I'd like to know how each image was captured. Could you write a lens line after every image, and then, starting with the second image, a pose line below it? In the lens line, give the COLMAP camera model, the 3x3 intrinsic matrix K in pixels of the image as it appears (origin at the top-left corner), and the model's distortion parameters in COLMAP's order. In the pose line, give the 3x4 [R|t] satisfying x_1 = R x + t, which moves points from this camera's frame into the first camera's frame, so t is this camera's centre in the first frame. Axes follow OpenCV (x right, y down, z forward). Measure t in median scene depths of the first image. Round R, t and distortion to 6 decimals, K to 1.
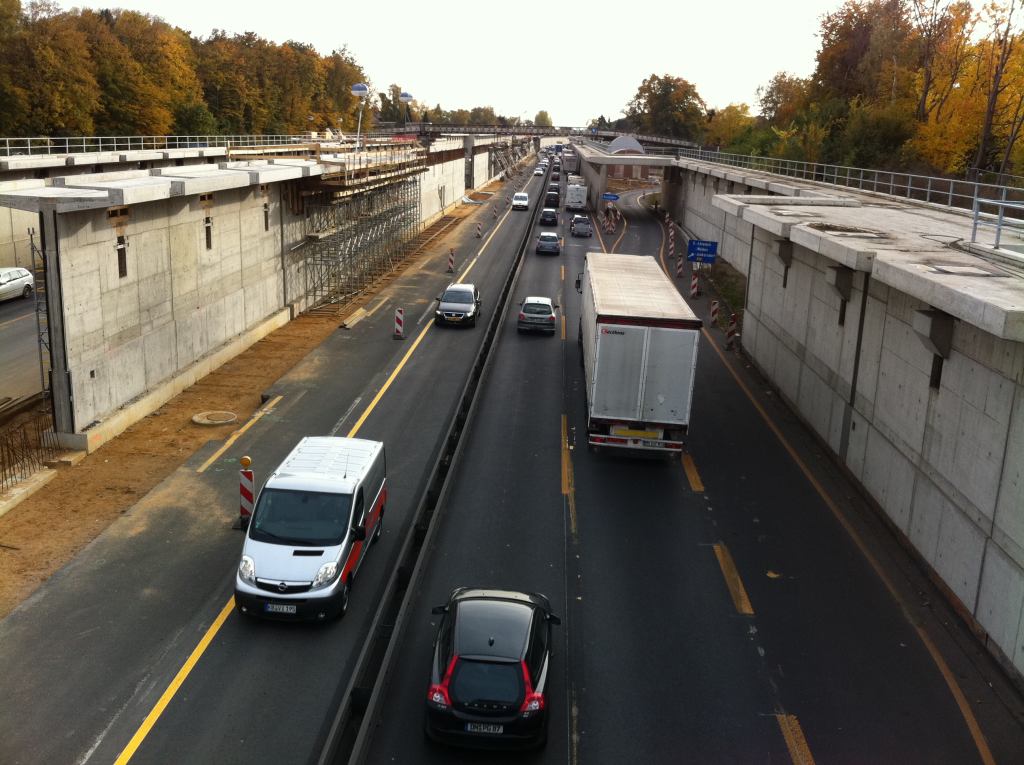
lens RADIAL K [[985.9, 0, 504.2], [0, 985.9, 389.5], [0, 0, 1]] dist [-0.014462, 0.000000]
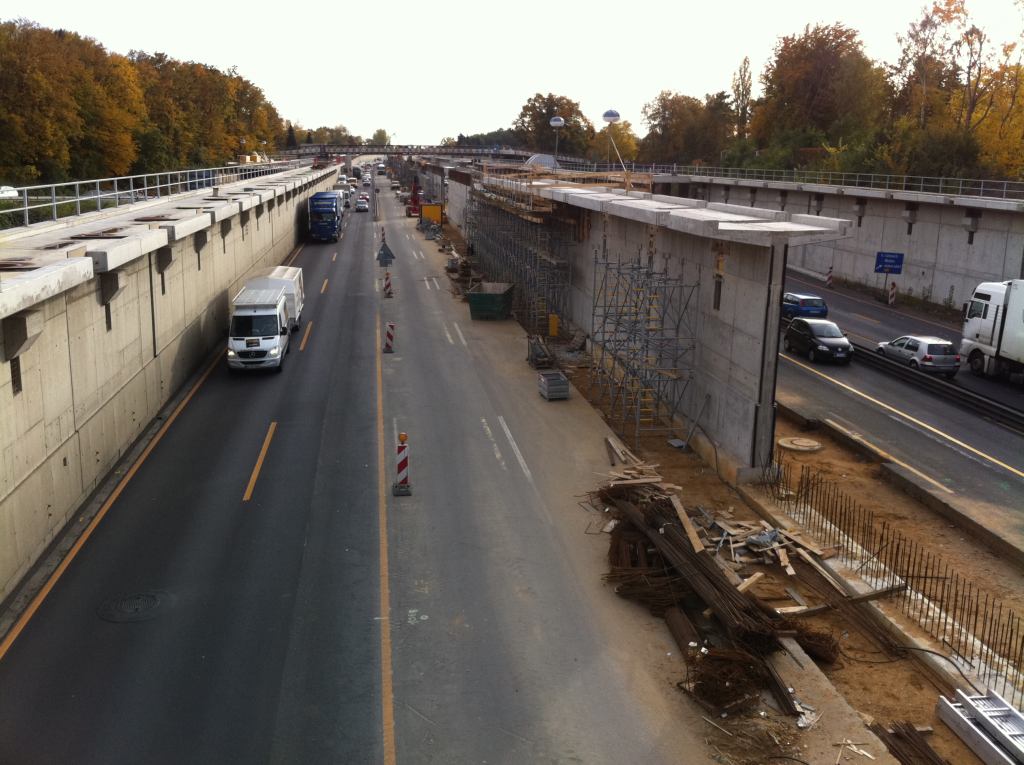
lens RADIAL K [[985.9, 0, 518.1], [0, 985.9, 400.2], [0, 0, 1]] dist [-0.014462, 0.000000]
pose [[0.979503, -0.065613, 0.190445, -0.782025], [0.066878, 0.997761, -0.000216, -0.035772], [-0.190004, 0.012948, 0.981698, 0.062040]]
